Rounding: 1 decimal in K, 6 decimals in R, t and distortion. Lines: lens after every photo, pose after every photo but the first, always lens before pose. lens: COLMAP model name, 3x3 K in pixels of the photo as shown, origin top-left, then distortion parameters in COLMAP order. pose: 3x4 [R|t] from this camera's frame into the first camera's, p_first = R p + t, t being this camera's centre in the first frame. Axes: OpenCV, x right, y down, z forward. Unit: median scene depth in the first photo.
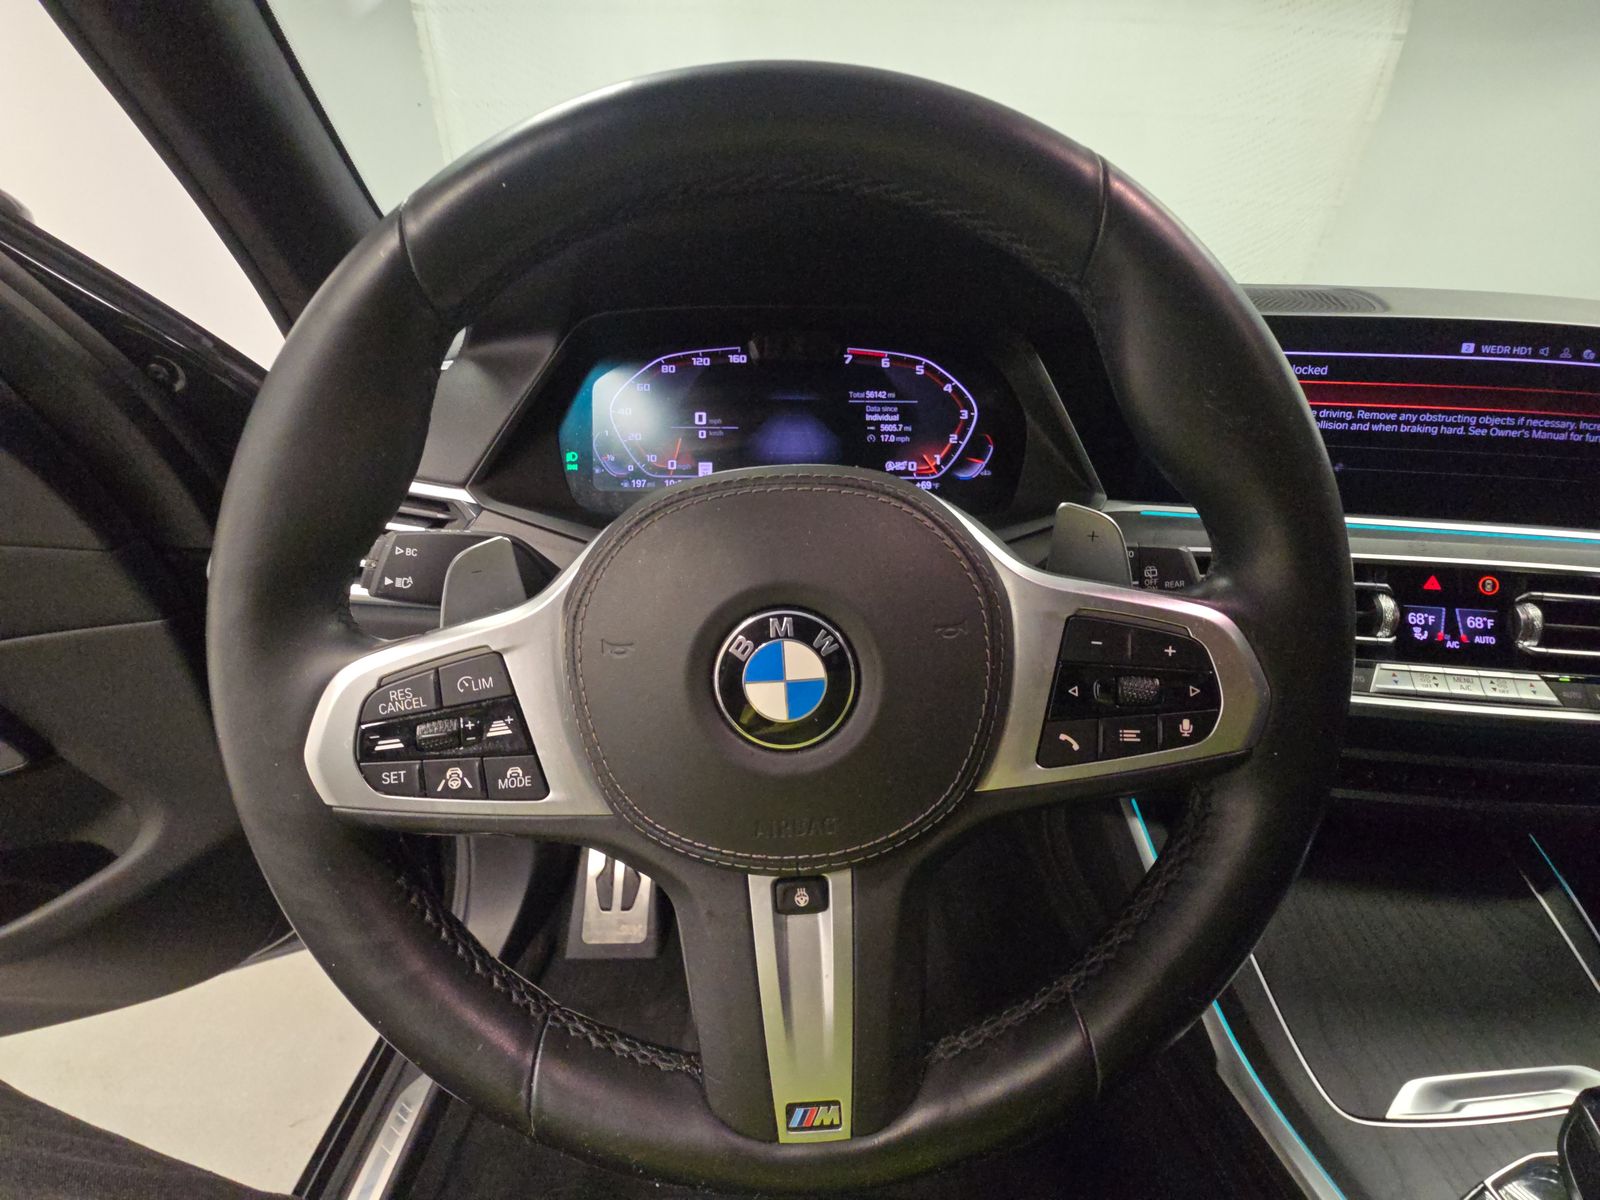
lens RADIAL K [[645.7, 0, 800.9], [0, 645.7, 575.1], [0, 0, 1]] dist [-0.001768, -0.000534]
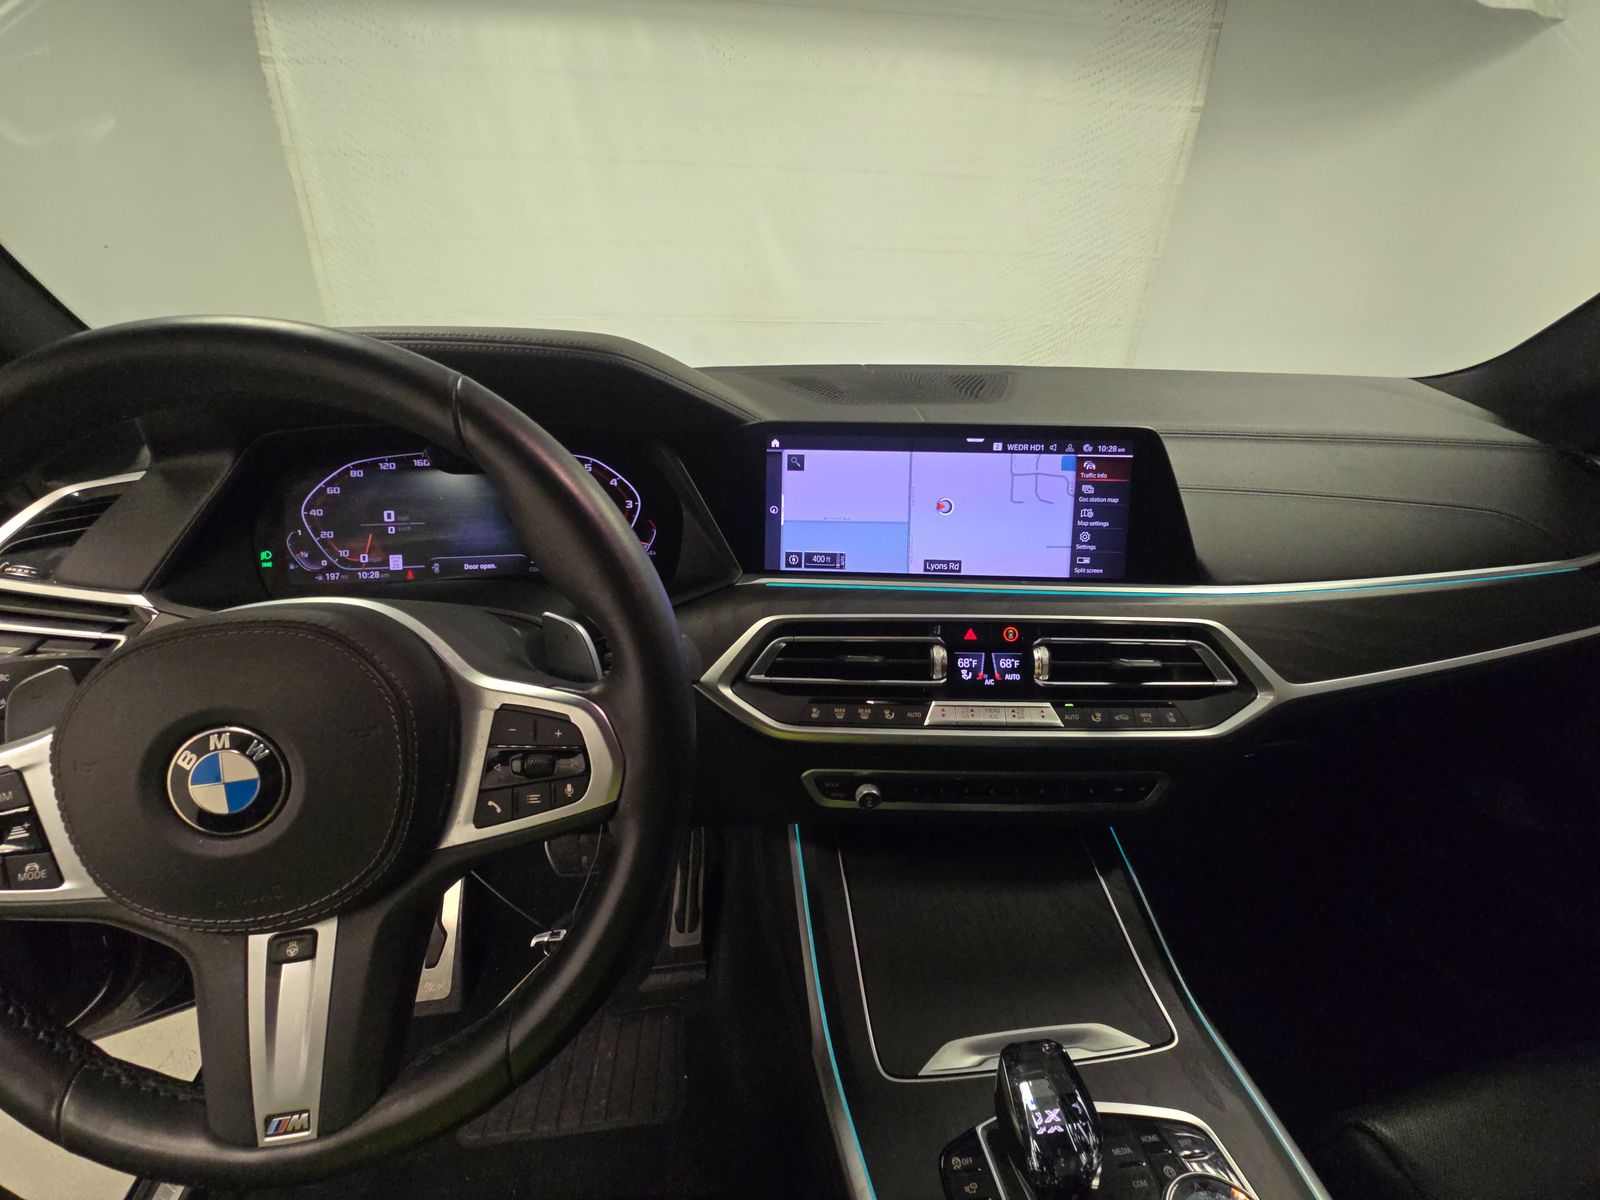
lens RADIAL K [[640.7, 0, 799.8], [0, 640.7, 575.9], [0, 0, 1]] dist [0.019329, -0.013285]
pose [[0.993542, -0.048452, 0.102604, 0.529800], [0.052210, 0.998048, -0.034264, -0.076956], [-0.100743, 0.039400, 0.994132, -0.222760]]
